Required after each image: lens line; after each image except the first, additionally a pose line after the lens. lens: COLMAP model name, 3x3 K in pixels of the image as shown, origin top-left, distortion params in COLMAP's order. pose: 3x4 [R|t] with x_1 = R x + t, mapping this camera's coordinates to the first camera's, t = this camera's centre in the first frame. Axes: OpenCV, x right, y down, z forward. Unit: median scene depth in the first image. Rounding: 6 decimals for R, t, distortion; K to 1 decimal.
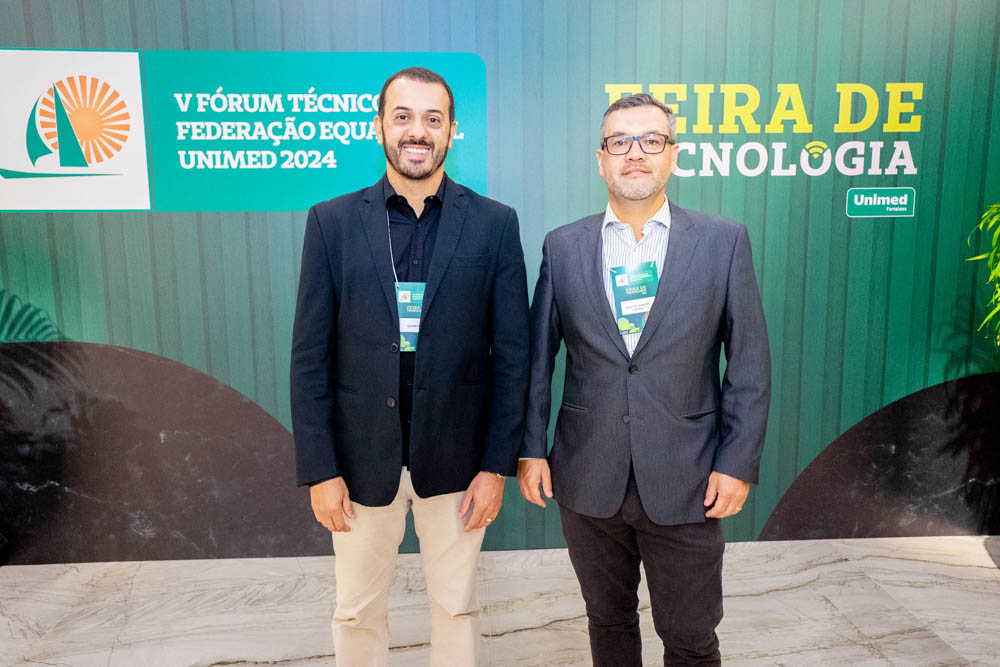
lens RADIAL K [[733.8, 0, 501.0], [0, 733.8, 323.9], [0, 0, 1]] dist [0.003238, 0.037722]
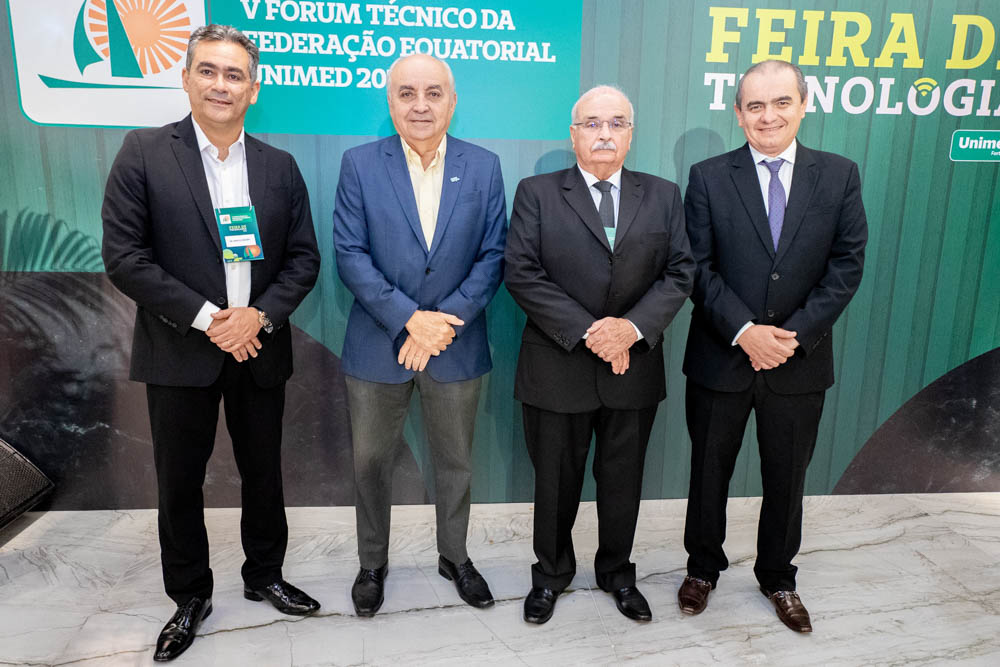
lens RADIAL K [[733.8, 0, 501.0], [0, 733.8, 323.9], [0, 0, 1]] dist [0.003238, 0.037722]
pose [[0.998770, 0.020340, 0.045228, -0.155744], [-0.023152, 0.997773, 0.062561, 0.019594], [-0.043855, -0.063531, 0.997016, 0.064218]]
